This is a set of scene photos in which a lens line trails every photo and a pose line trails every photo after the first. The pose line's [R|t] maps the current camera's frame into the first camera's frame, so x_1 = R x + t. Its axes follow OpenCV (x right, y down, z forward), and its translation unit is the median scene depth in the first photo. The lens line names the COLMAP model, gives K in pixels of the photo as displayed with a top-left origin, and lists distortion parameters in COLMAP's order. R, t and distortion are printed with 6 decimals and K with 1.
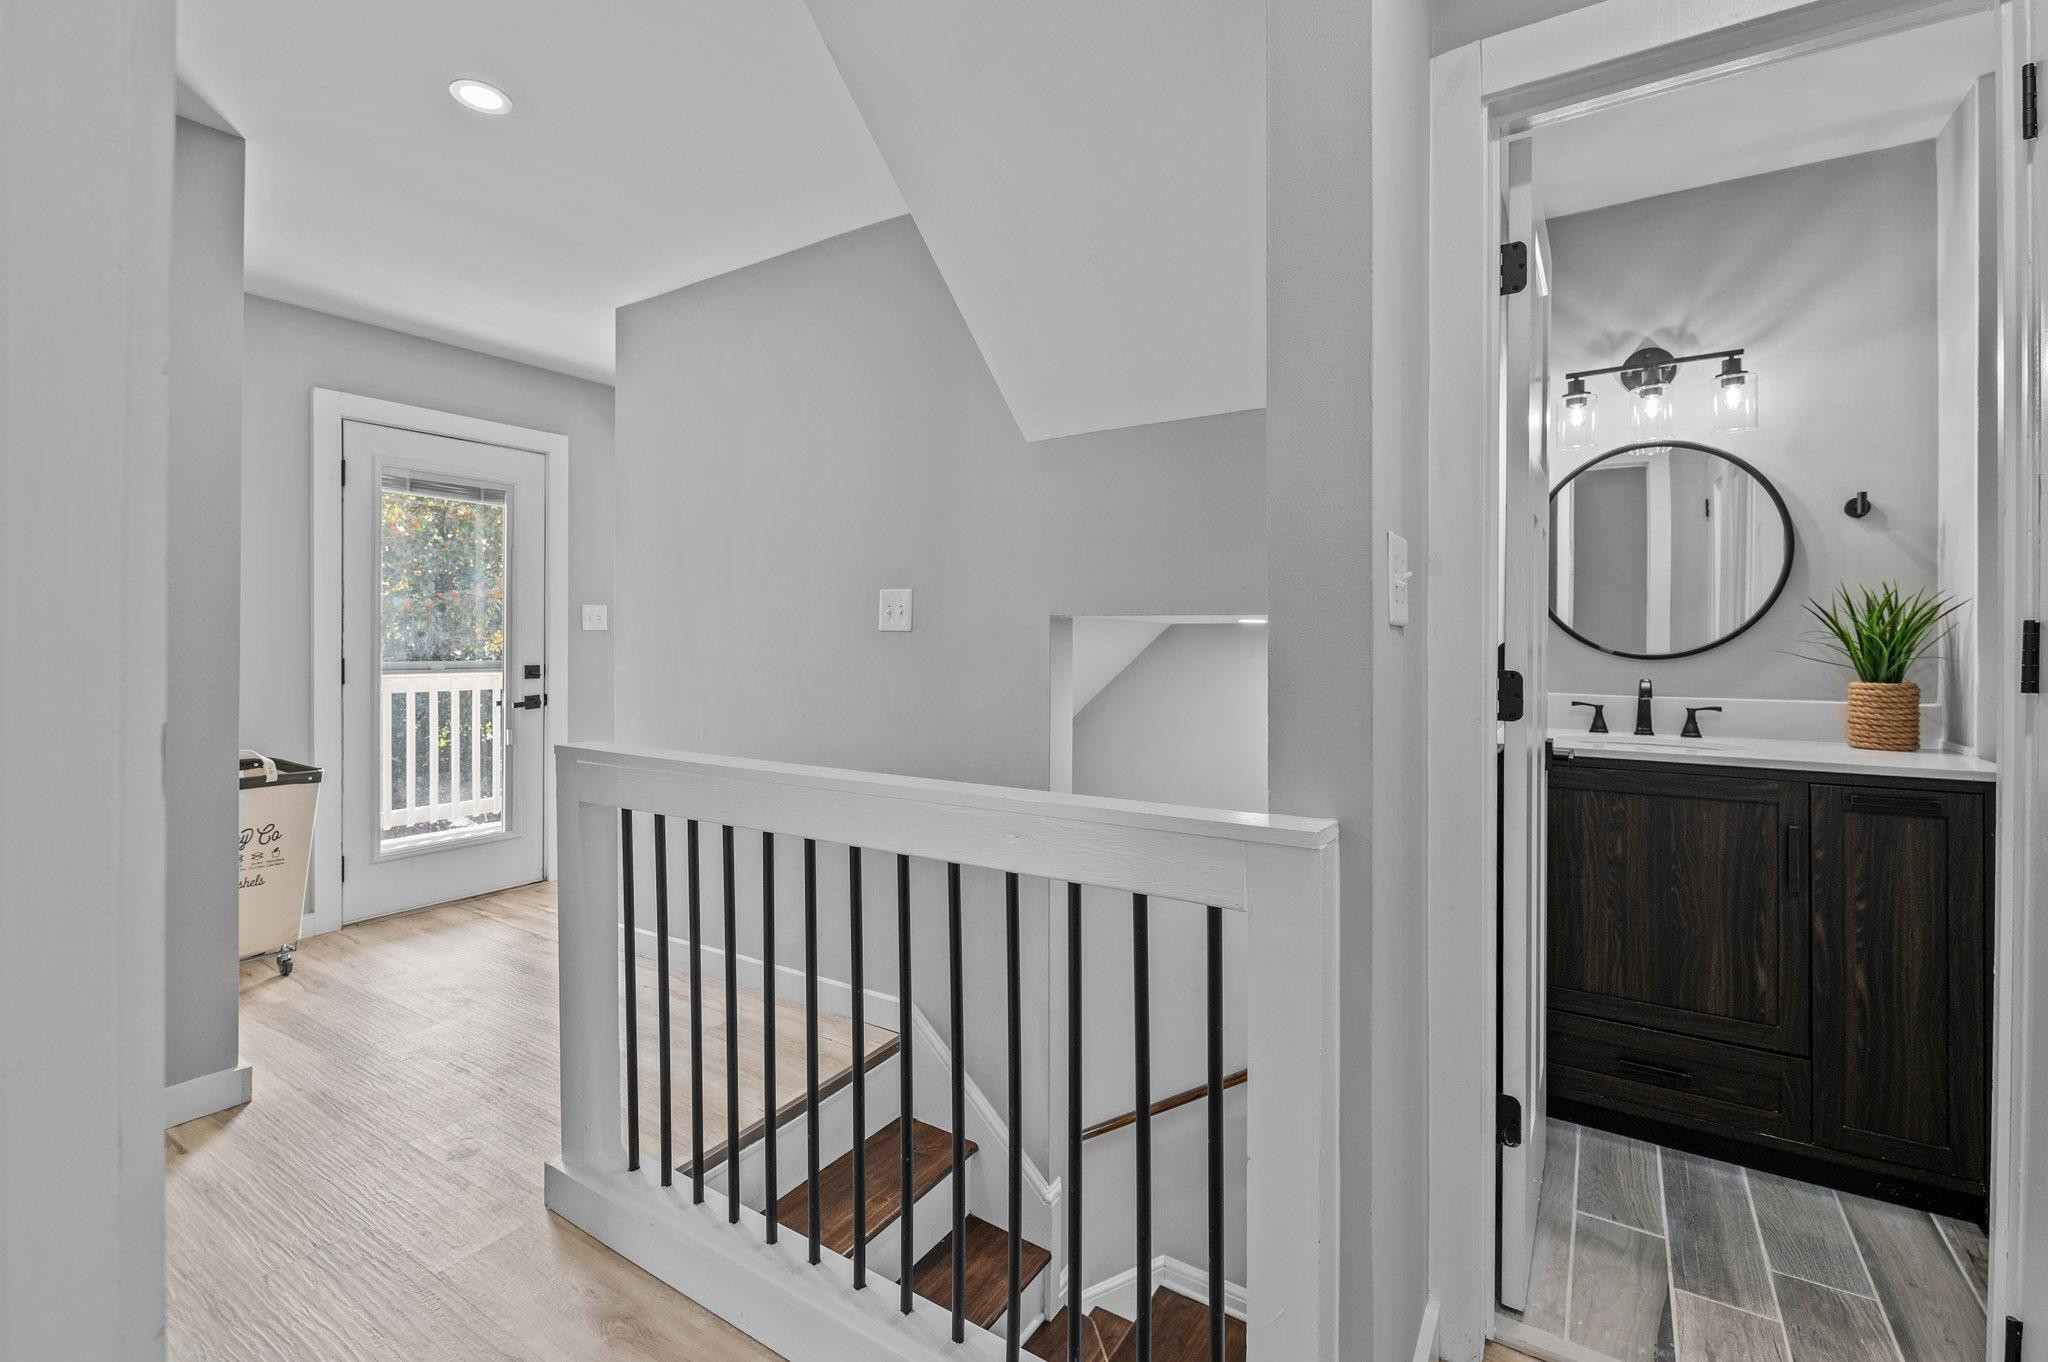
lens RADIAL K [[901.4, 0, 1025.7], [0, 901.4, 634.5], [0, 0, 1]] dist [-0.000284, -0.000736]
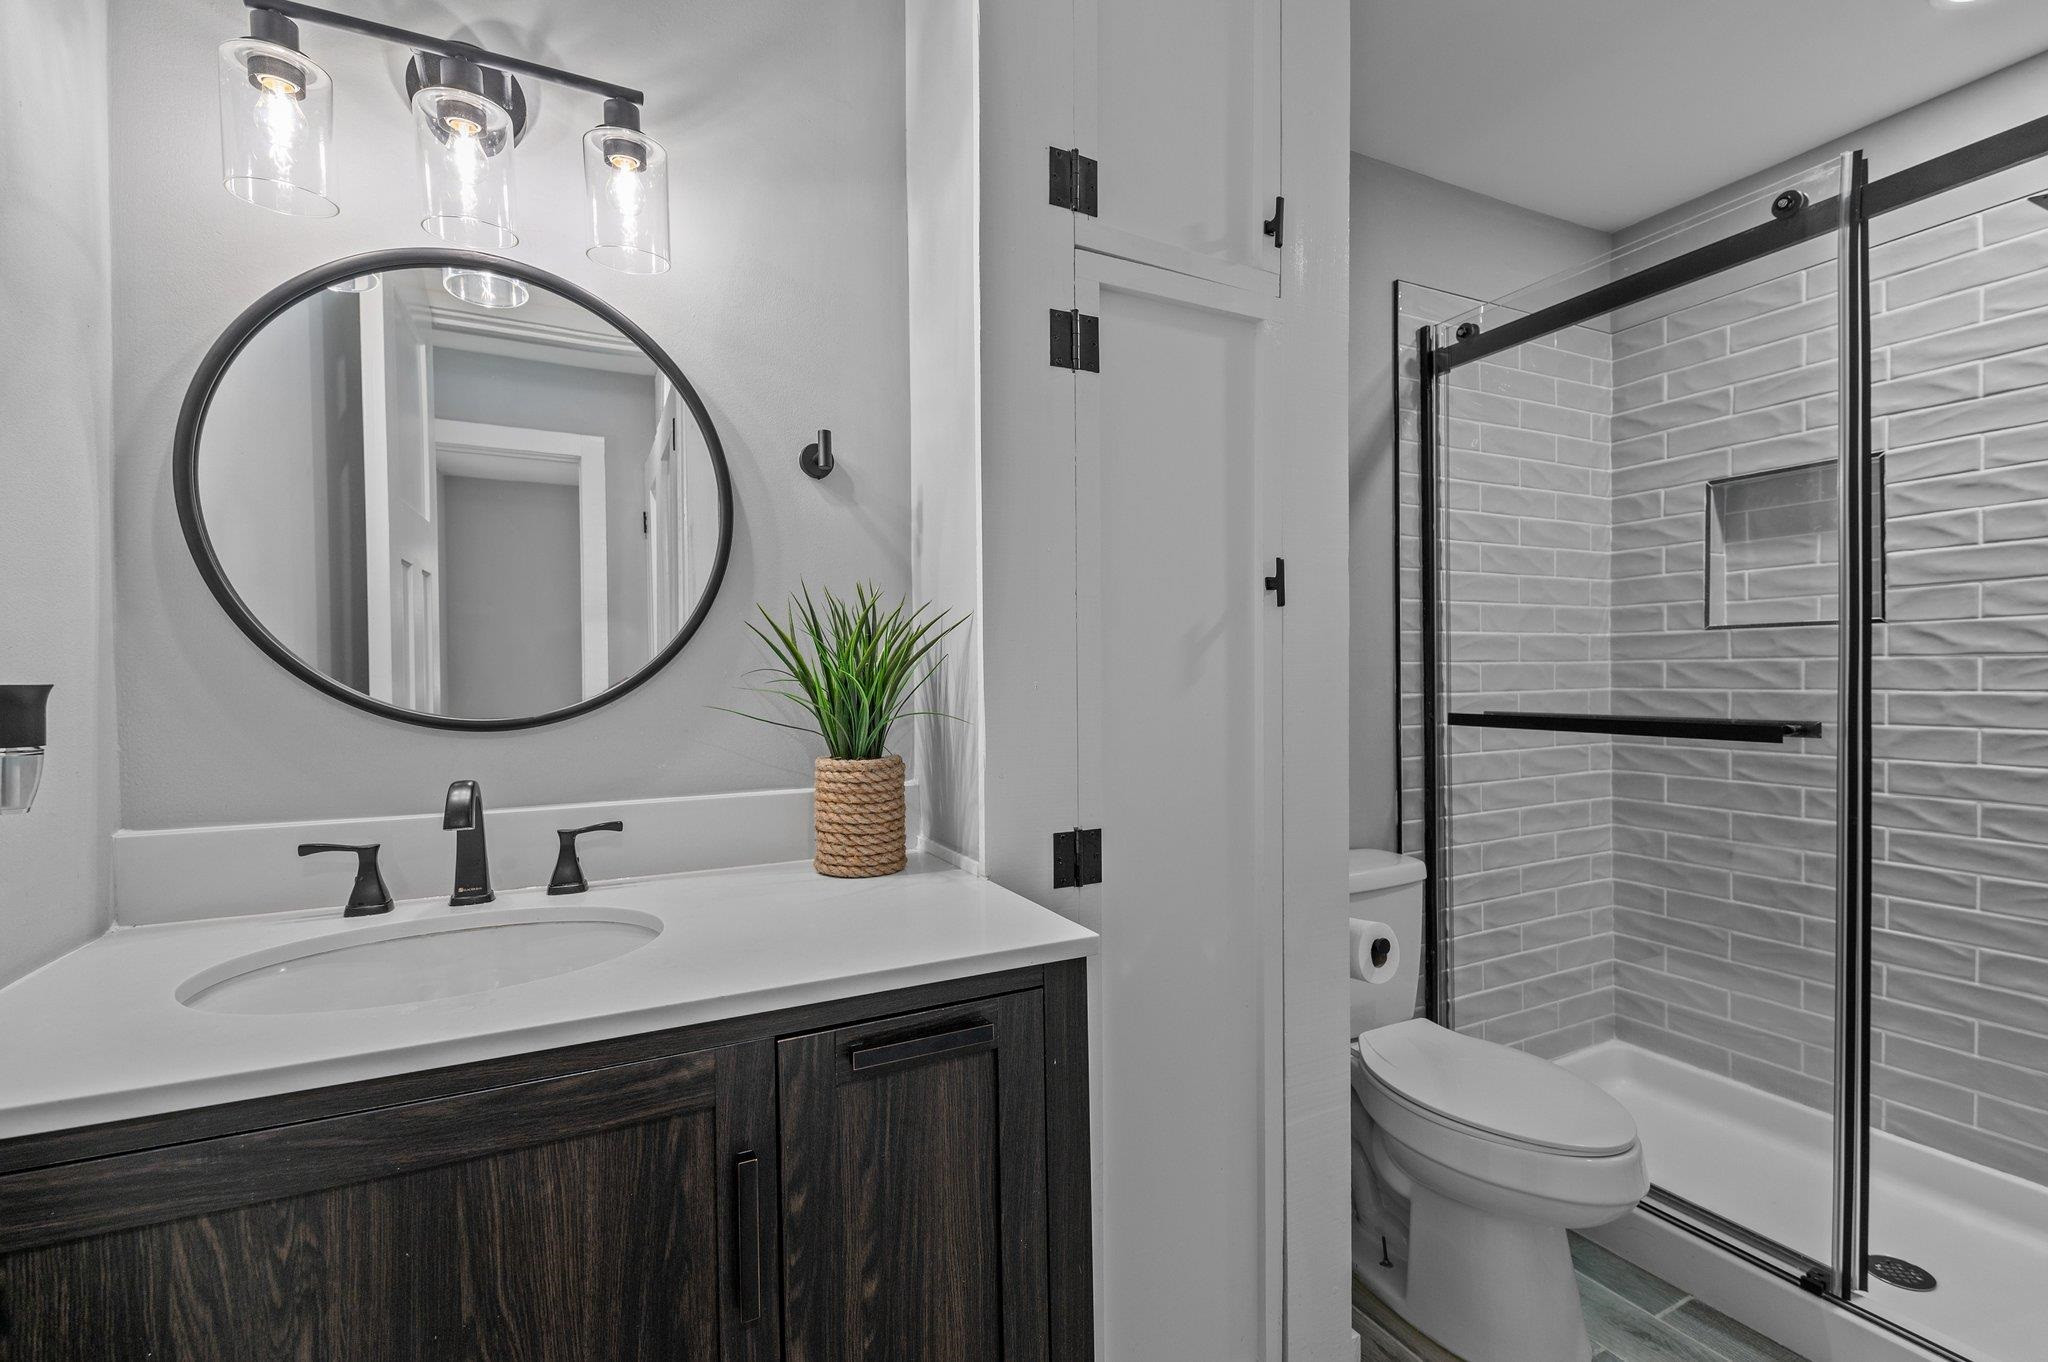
lens RADIAL K [[887.0, 0, 1024.6], [0, 887.0, 687.1], [0, 0, 1]] dist [0.002862, -0.000047]
pose [[0.517075, -0.022054, 0.855656, 0.515036], [0.010978, 0.999757, 0.019133, -0.002031], [-0.855870, -0.000500, 0.517191, 0.609690]]
